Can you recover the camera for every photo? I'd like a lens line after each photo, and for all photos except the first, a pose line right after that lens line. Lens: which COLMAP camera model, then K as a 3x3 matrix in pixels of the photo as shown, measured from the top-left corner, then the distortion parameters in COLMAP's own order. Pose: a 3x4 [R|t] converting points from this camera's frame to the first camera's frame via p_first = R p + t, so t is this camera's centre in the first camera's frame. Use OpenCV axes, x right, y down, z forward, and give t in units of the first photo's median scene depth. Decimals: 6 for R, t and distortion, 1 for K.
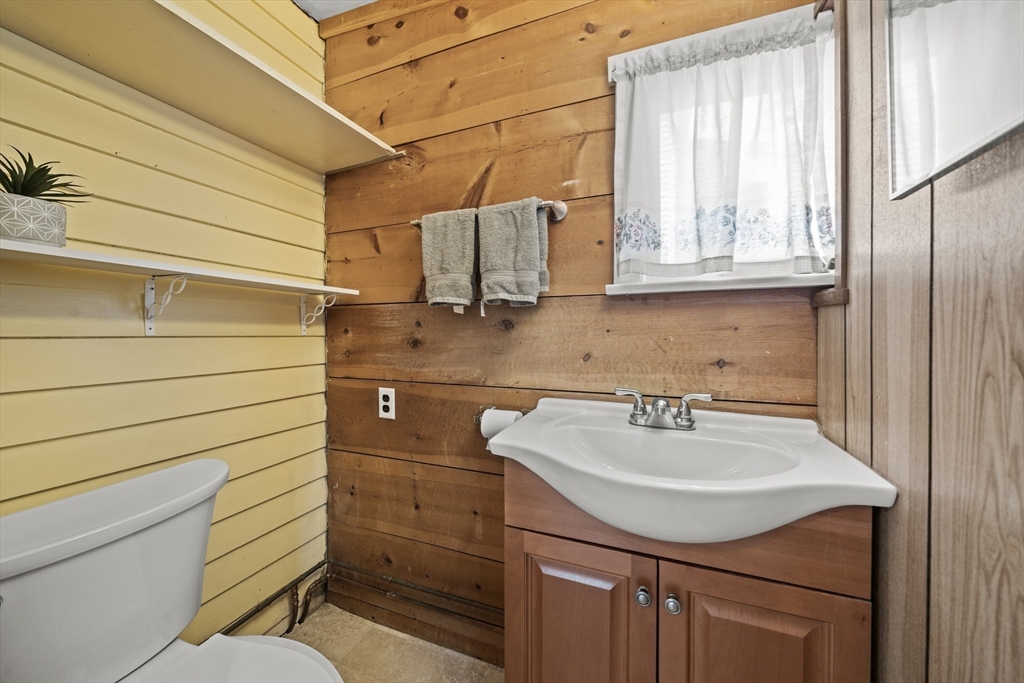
lens RADIAL K [[367.2, 0, 520.5], [0, 367.2, 339.0], [0, 0, 1]] dist [-0.001048, -0.000026]
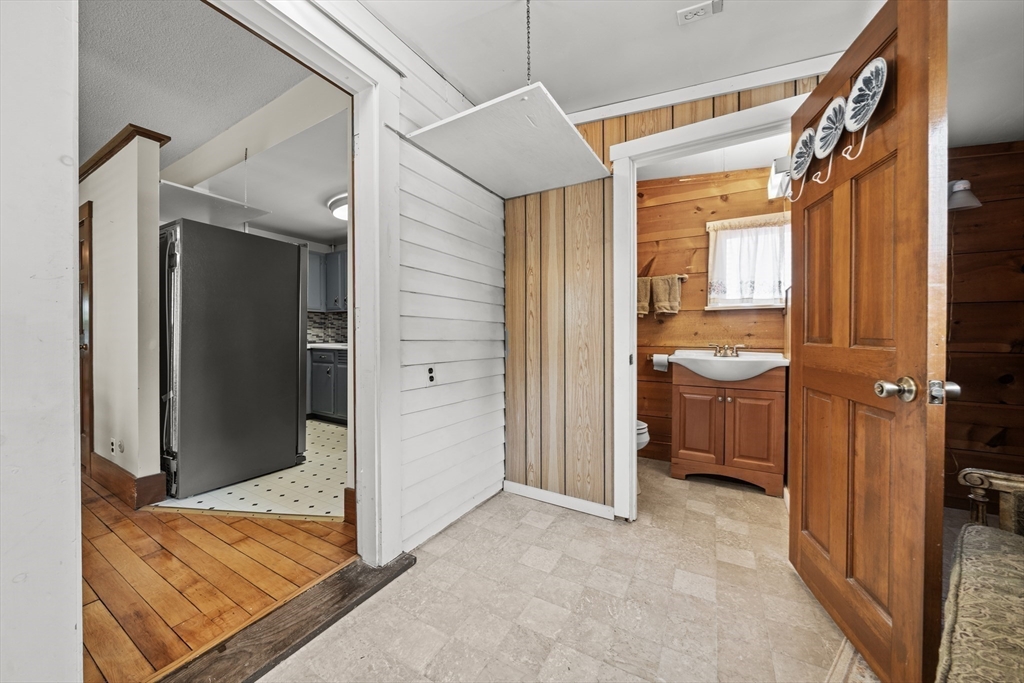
lens RADIAL K [[364.9, 0, 514.6], [0, 364.9, 344.3], [0, 0, 1]] dist [-0.000546, -0.000022]
pose [[0.988973, 0.009096, -0.147814, -0.756369], [-0.008382, 0.999950, 0.005451, 0.127995], [0.147856, -0.004152, 0.989000, -1.877964]]
